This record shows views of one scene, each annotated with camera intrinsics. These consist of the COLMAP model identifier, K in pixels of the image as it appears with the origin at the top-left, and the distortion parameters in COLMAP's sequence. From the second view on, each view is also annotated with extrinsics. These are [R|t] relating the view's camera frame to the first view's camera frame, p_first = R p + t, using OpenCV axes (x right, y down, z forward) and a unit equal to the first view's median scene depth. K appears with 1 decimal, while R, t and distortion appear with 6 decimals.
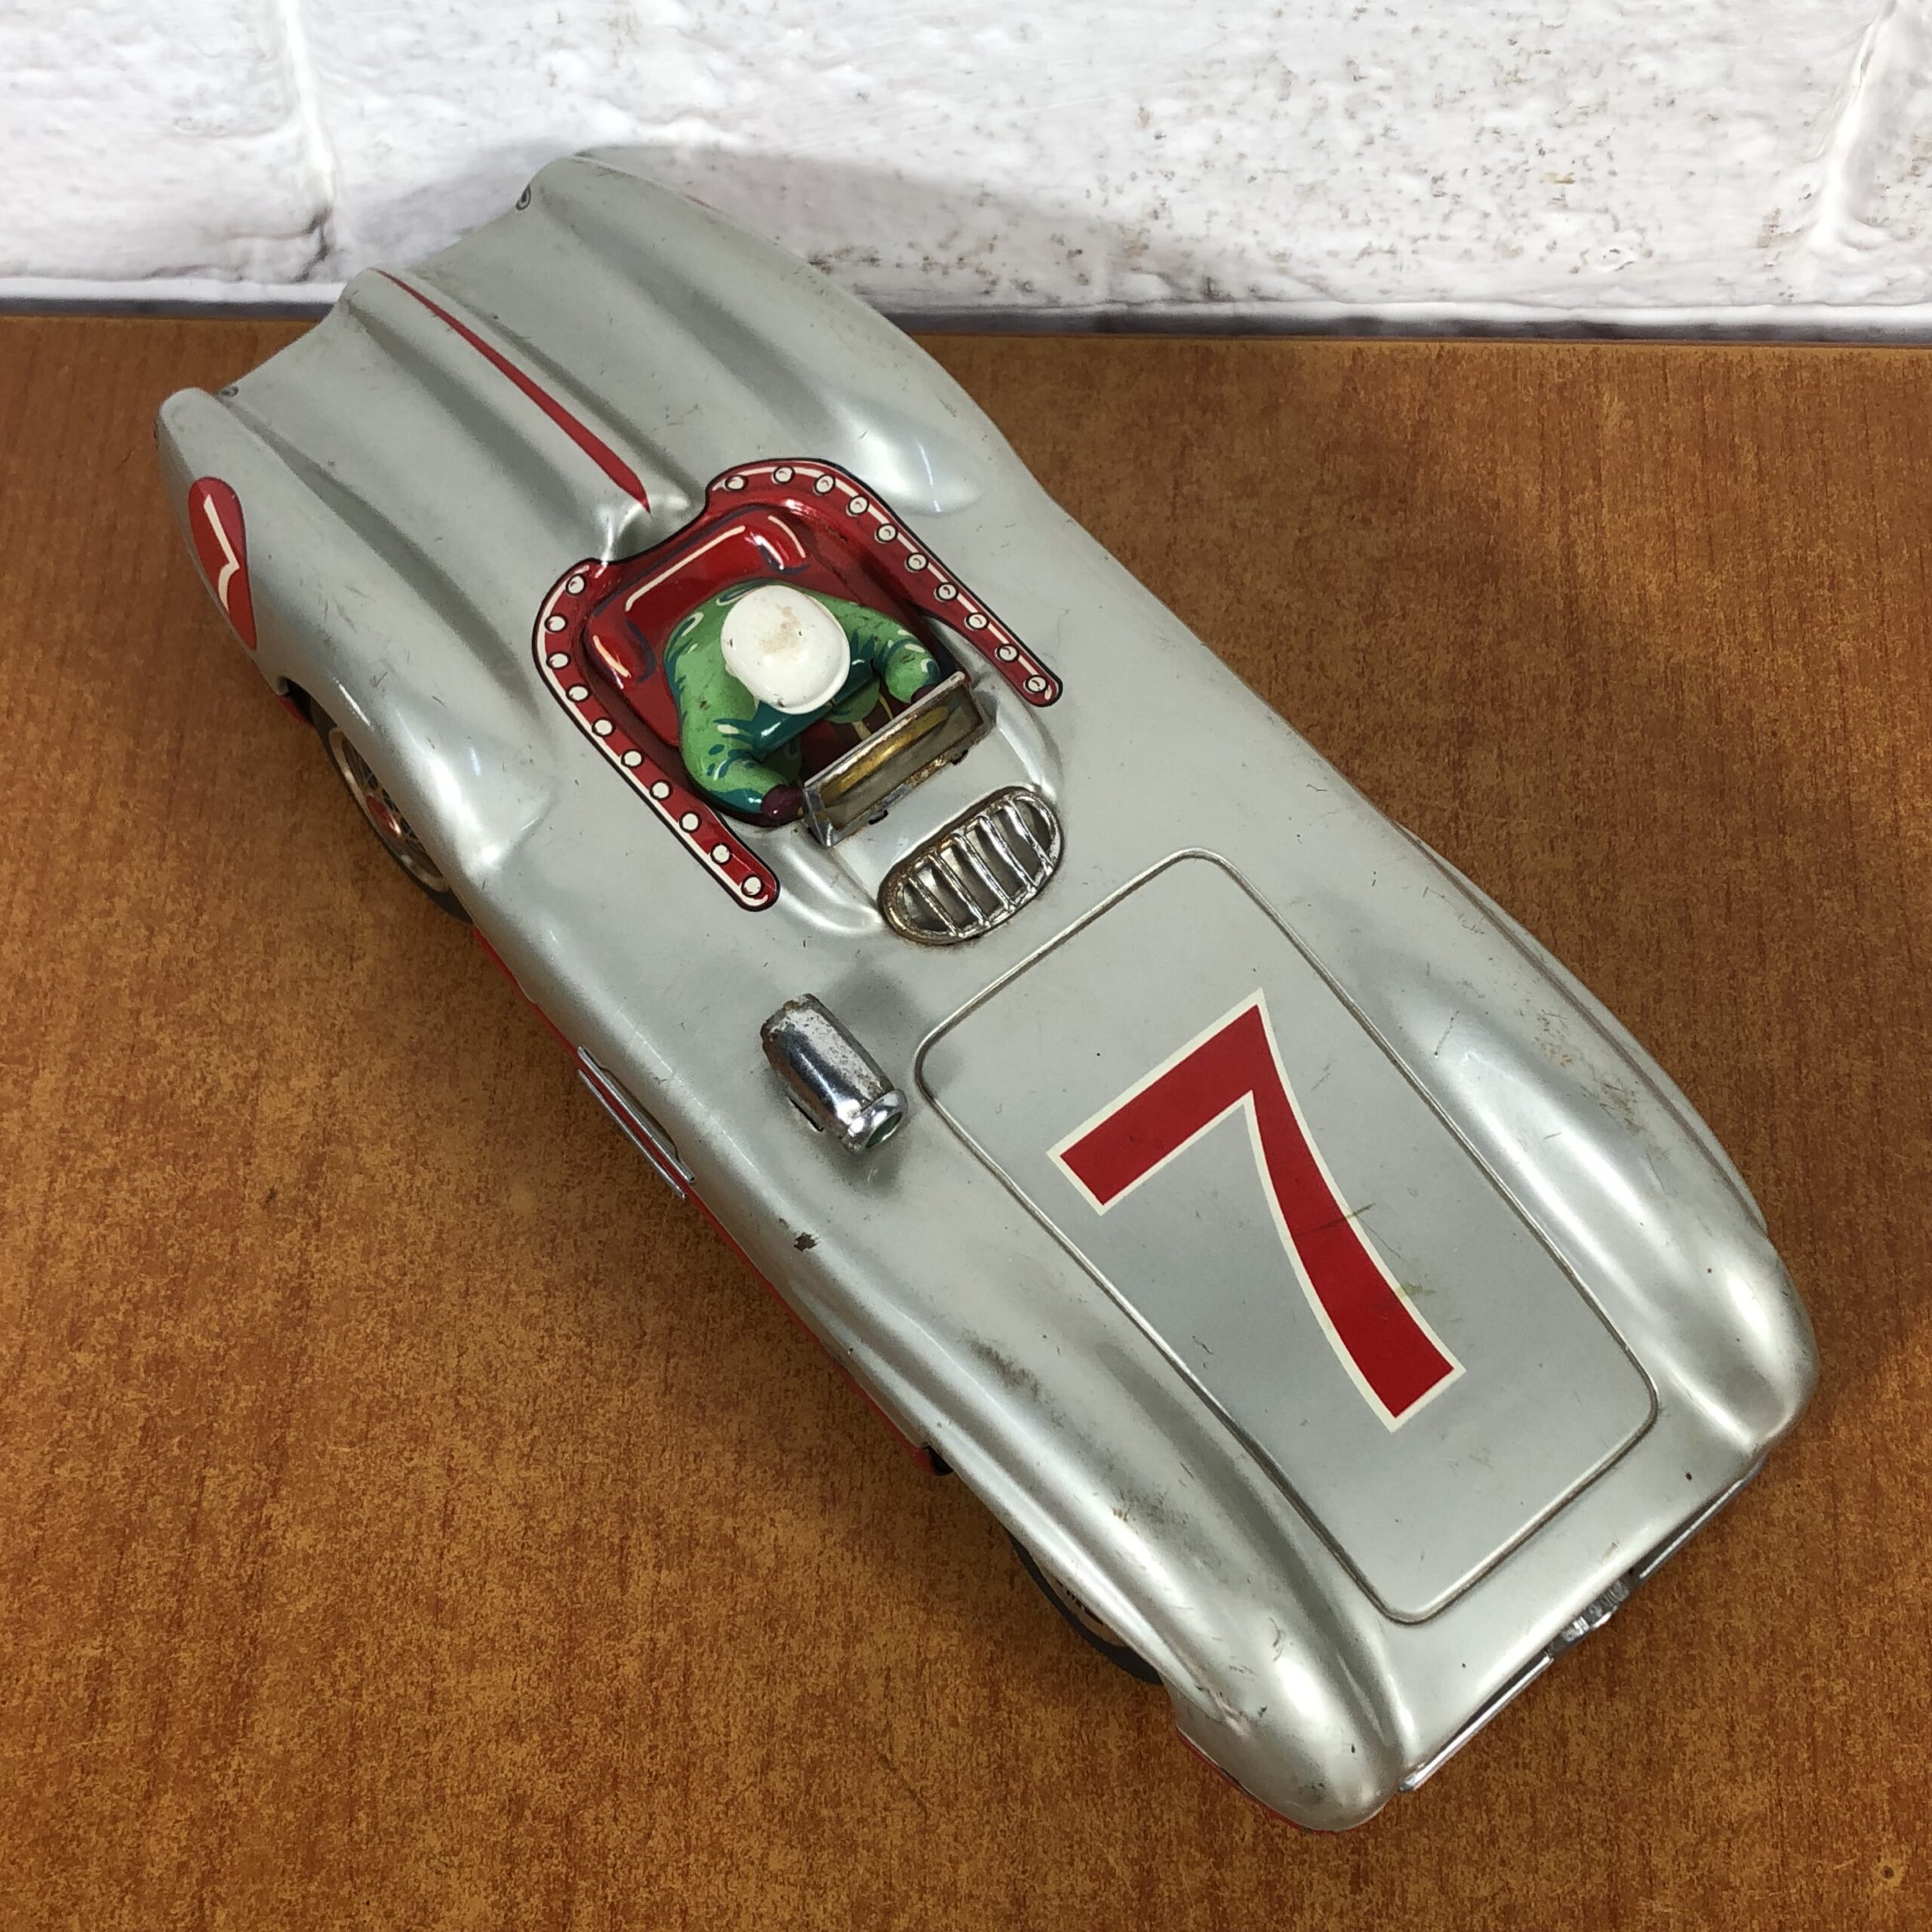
lens RADIAL K [[2982.2, 0, 954.4], [0, 2982.2, 906.6], [0, 0, 1]] dist [0.145892, -0.536152]
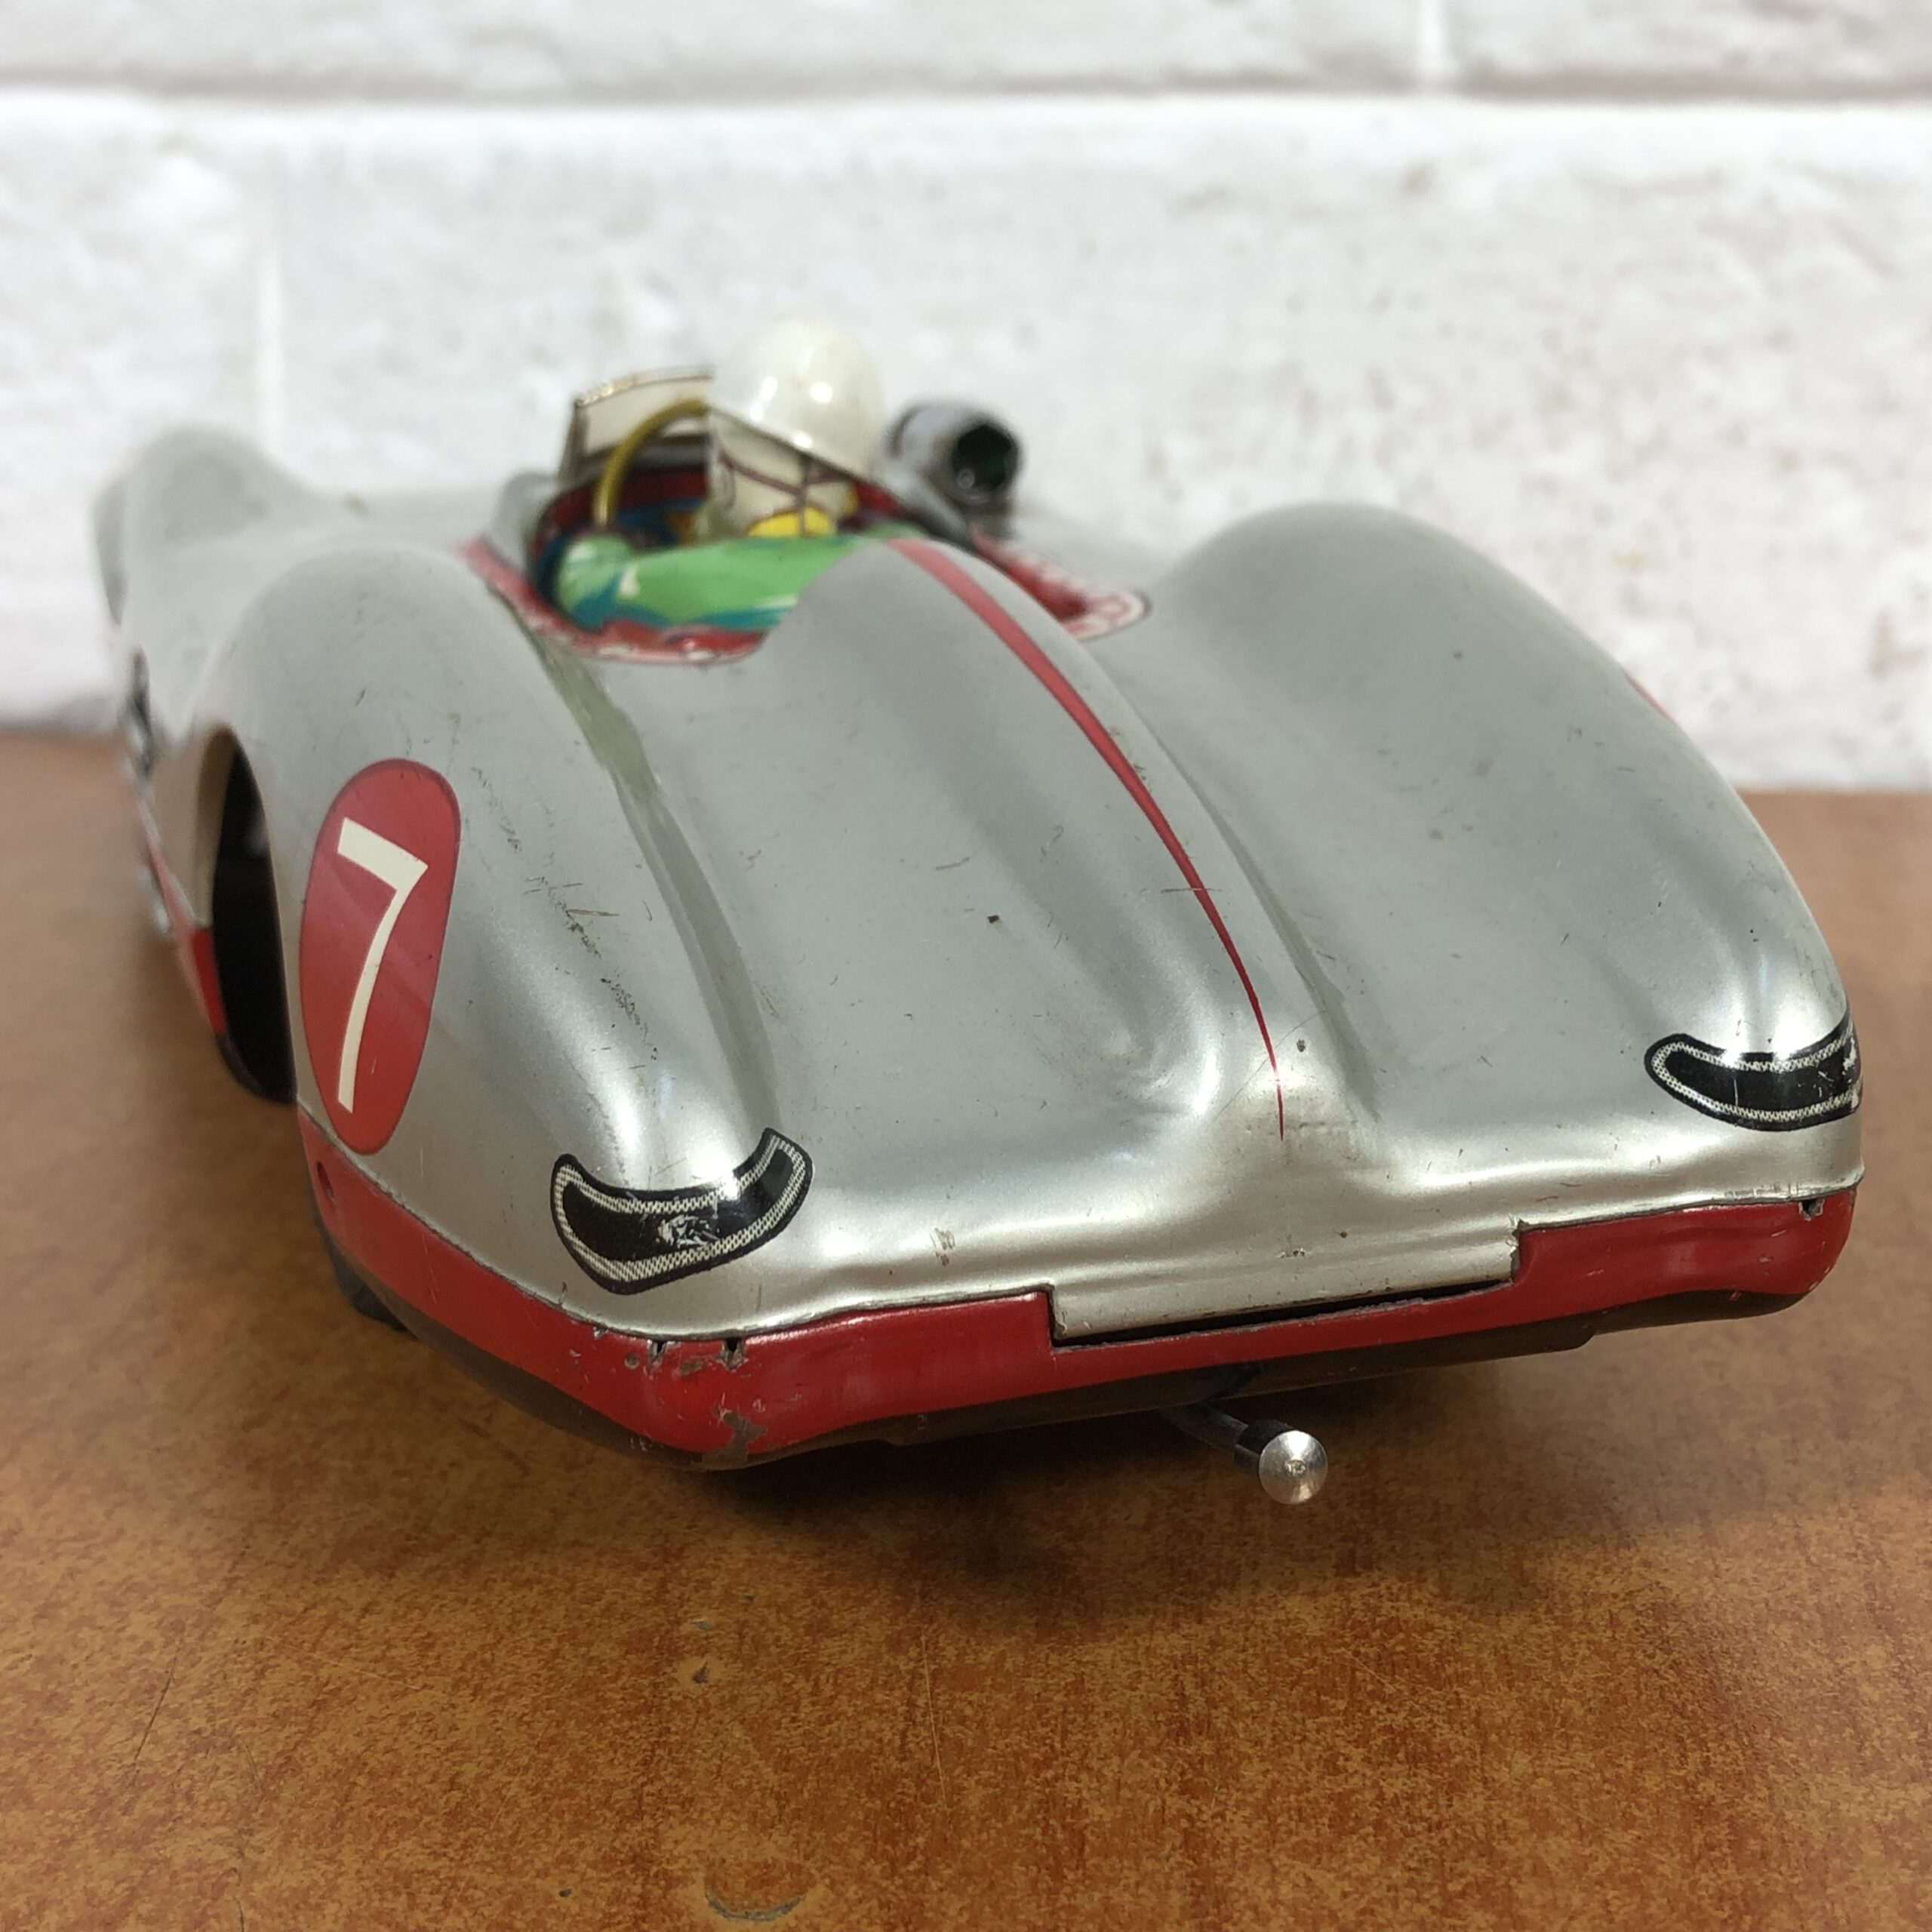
lens RADIAL K [[3013.6, 0, 979.0], [0, 3013.6, 935.9], [0, 0, 1]] dist [0.185435, -0.784441]
pose [[0.995758, 0.035371, -0.084946, 0.109031], [-0.086683, 0.670300, -0.737010, 0.612353], [0.030871, 0.741247, 0.670522, 0.570515]]
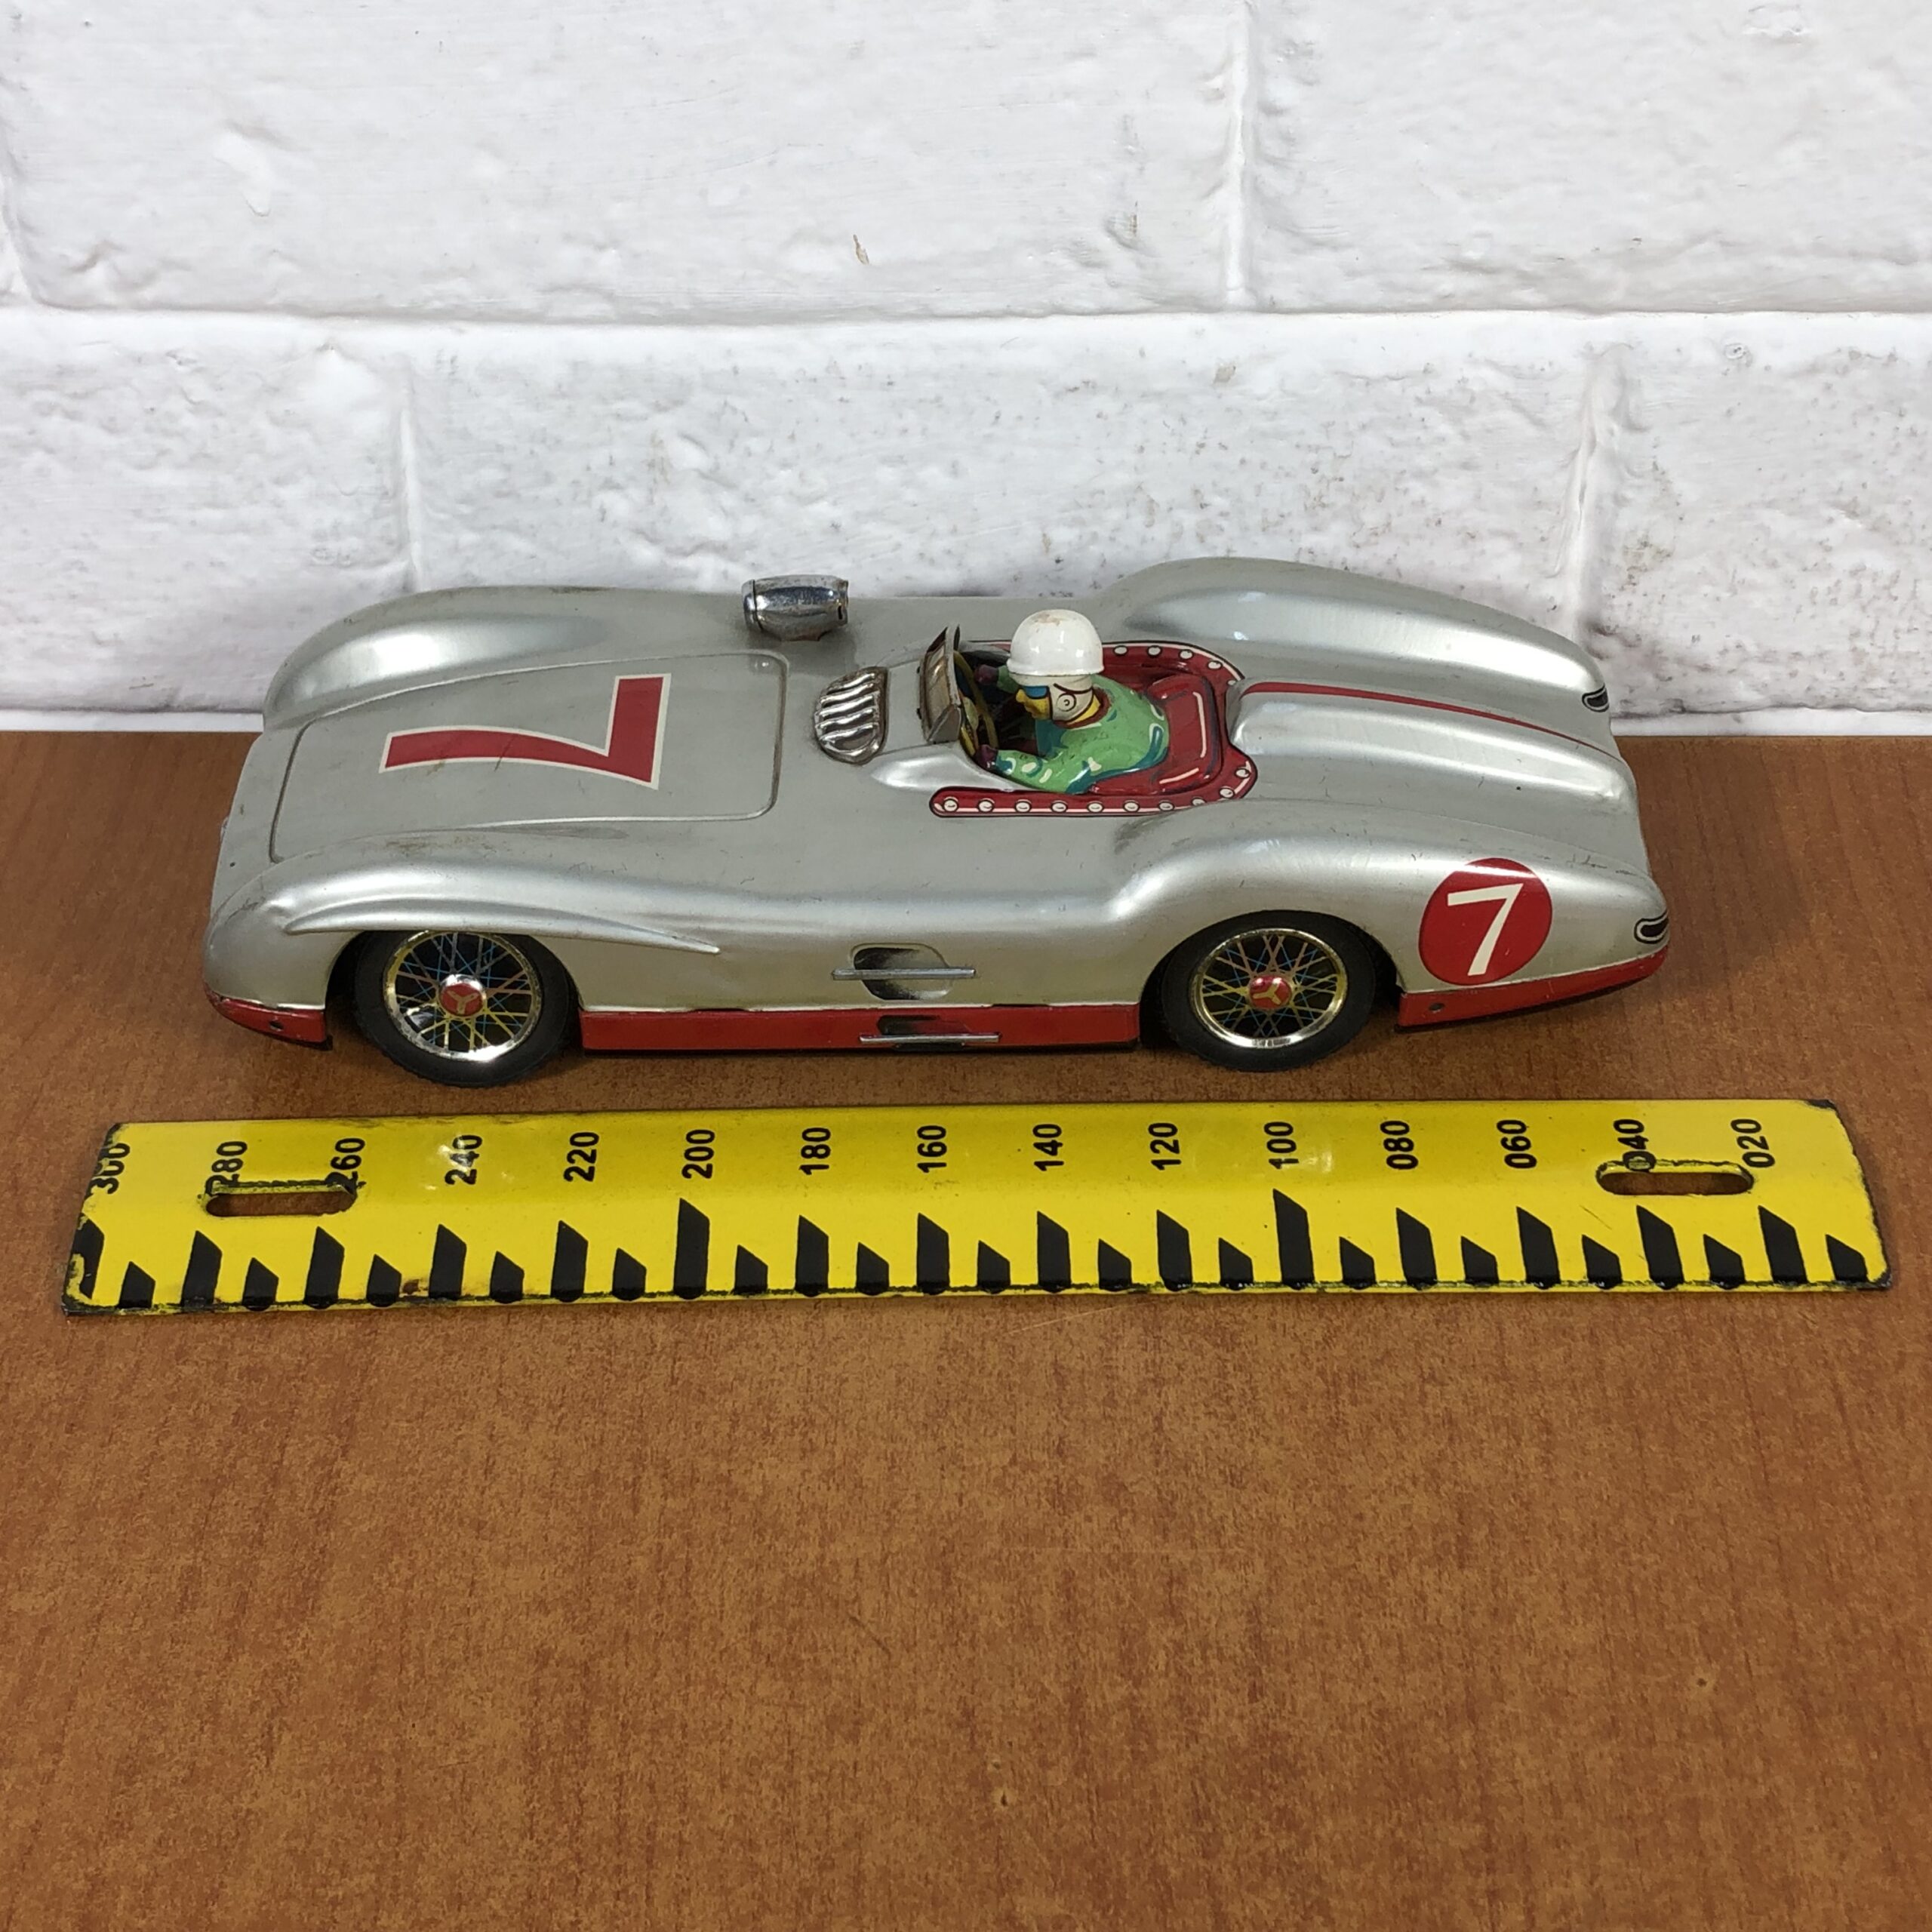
lens RADIAL K [[3172.8, 0, 972.4], [0, 3172.8, 913.1], [0, 0, 1]] dist [0.199162, -0.780086]
pose [[0.999768, -0.009446, 0.019359, 0.001548], [0.016357, 0.917678, -0.396988, 0.526334], [-0.014016, 0.397212, 0.917620, -0.269403]]
